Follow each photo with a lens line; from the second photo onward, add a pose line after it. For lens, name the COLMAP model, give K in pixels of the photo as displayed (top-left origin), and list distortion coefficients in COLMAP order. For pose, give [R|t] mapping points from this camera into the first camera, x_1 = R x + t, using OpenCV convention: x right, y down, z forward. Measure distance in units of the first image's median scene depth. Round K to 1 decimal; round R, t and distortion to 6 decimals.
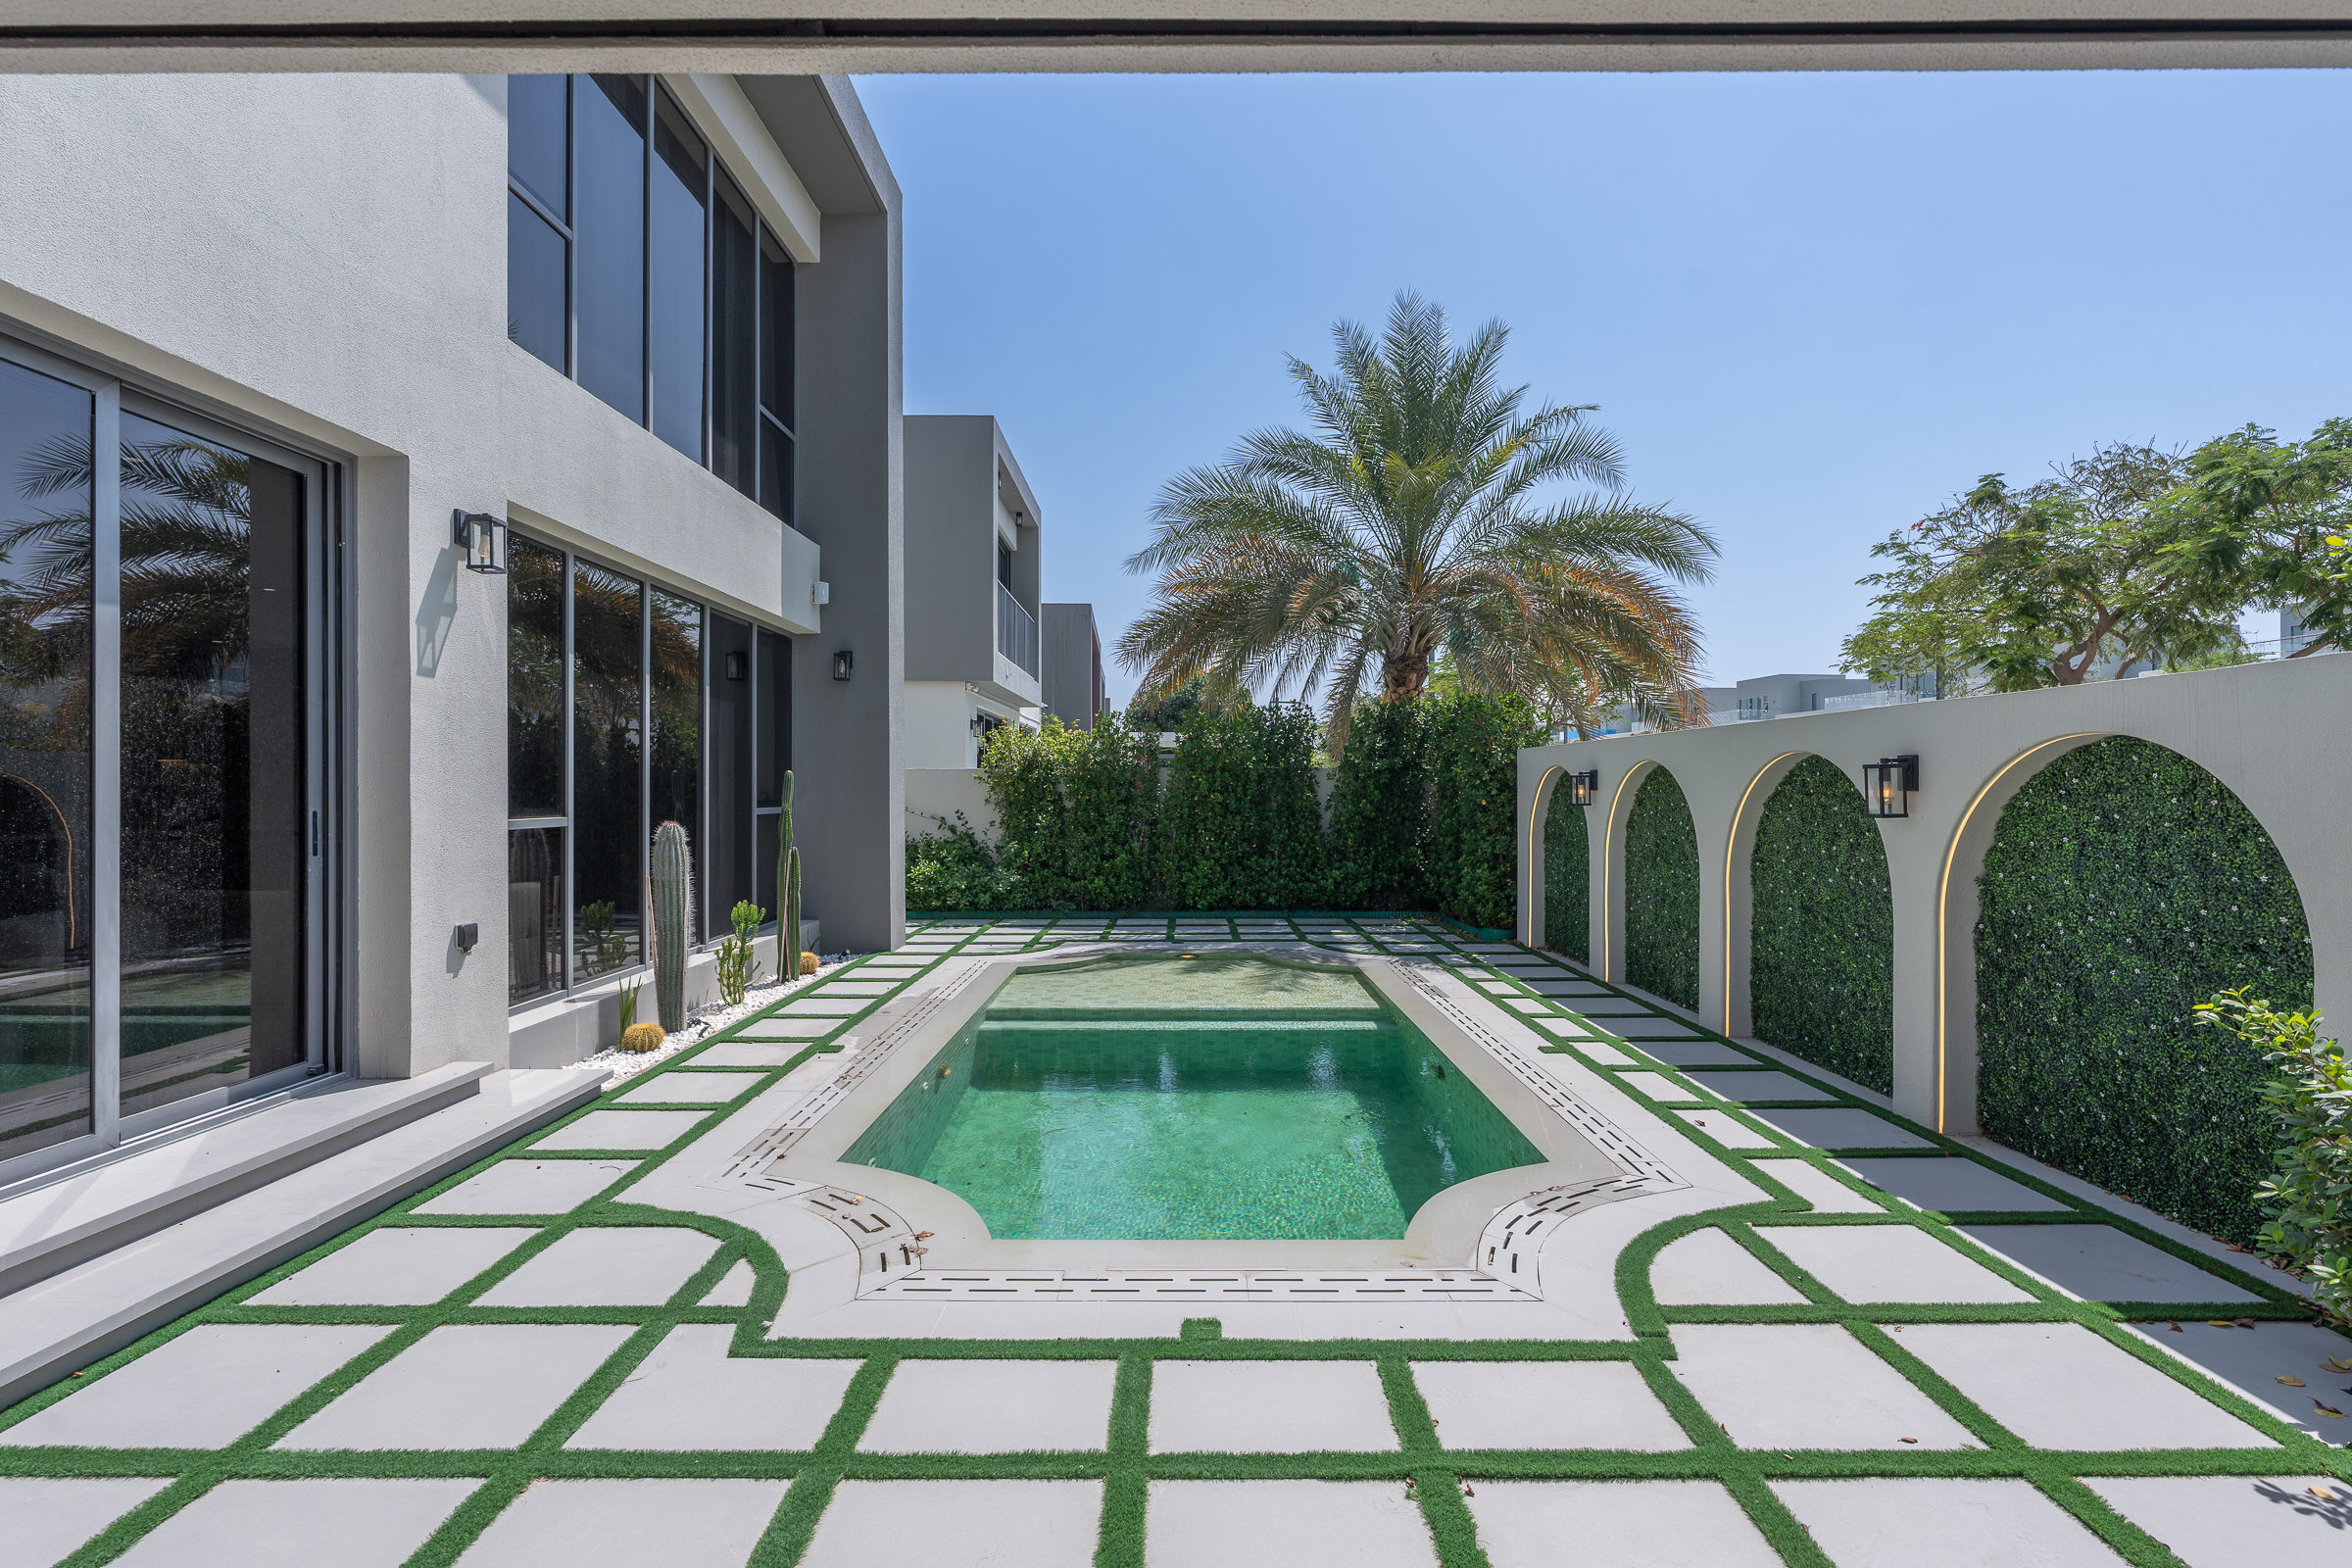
lens RADIAL K [[1054.4, 0, 1170.5], [0, 1054.4, 797.1], [0, 0, 1]] dist [-0.002462, 0.000223]
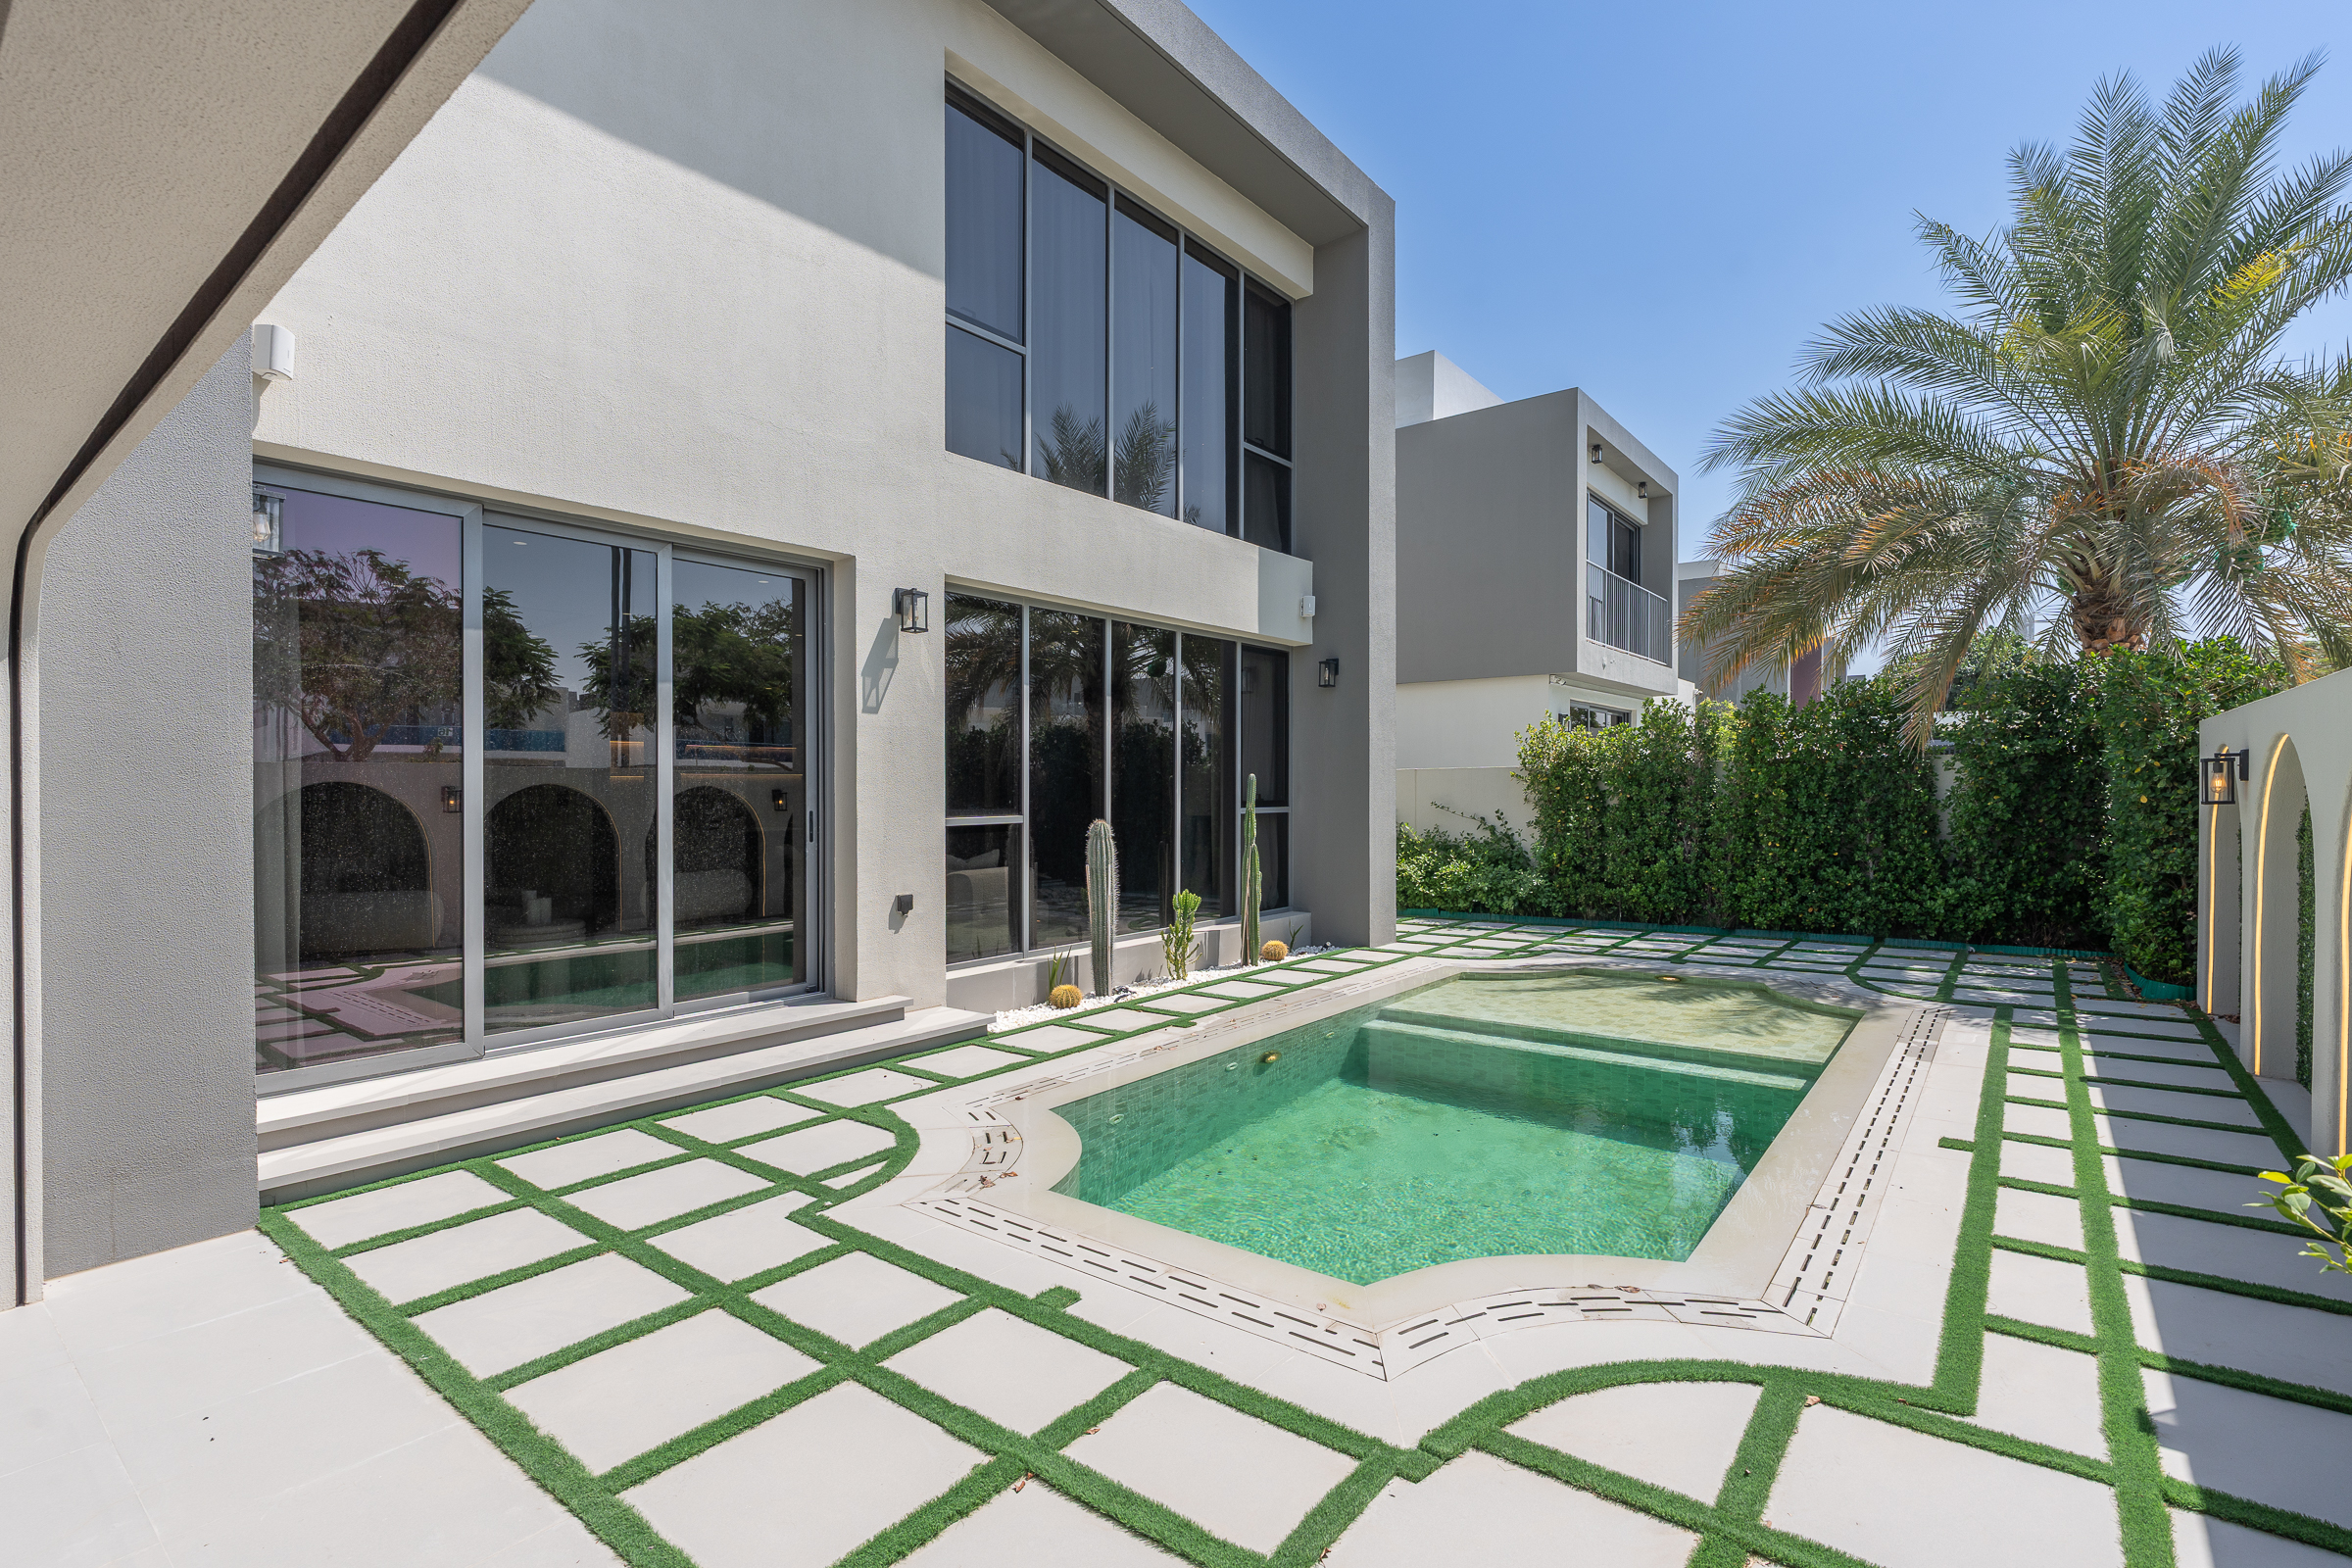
lens RADIAL K [[1071.5, 0, 1196.9], [0, 1071.5, 804.5], [0, 0, 1]] dist [-0.002495, 0.000250]
pose [[0.798564, -0.002539, -0.601905, 0.422290], [0.007294, 0.999959, 0.005459, 0.000501], [0.601866, -0.008749, 0.798549, 0.118183]]
